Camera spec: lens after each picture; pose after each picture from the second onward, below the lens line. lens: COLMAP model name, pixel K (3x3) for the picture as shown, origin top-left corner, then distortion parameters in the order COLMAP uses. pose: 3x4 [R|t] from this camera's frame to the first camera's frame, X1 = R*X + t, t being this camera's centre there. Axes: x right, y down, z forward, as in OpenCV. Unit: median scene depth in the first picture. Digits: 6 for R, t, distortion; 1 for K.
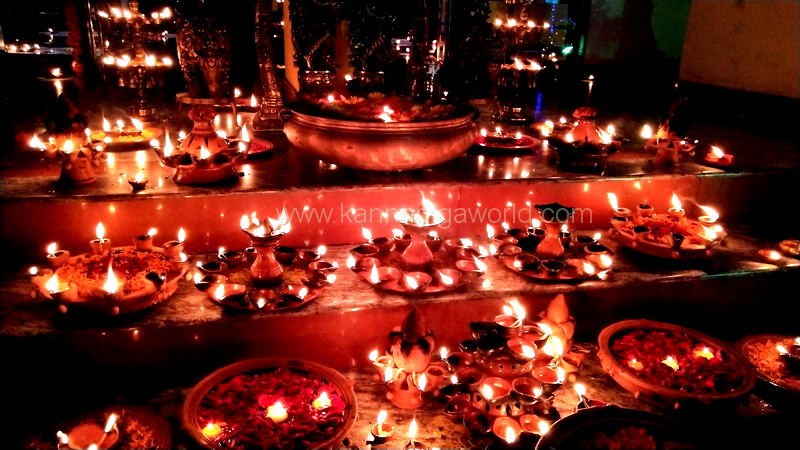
lens RADIAL K [[624.1, 0, 400.0], [0, 624.1, 225.0], [0, 0, 1]] dist [-0.015208, 0.049568]
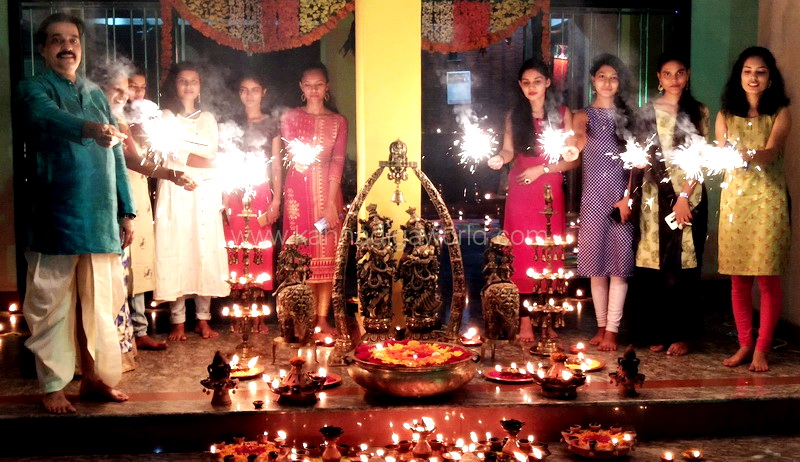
lens RADIAL K [[1076.9, 0, 400.0], [0, 1076.9, 231.0], [0, 0, 1]] dist [-0.007872, -0.013721]
pose [[0.985834, -0.018089, -0.166744, 0.380434], [-0.021564, 0.972246, -0.232963, 0.126433], [0.166330, 0.233259, 0.958084, -1.555945]]
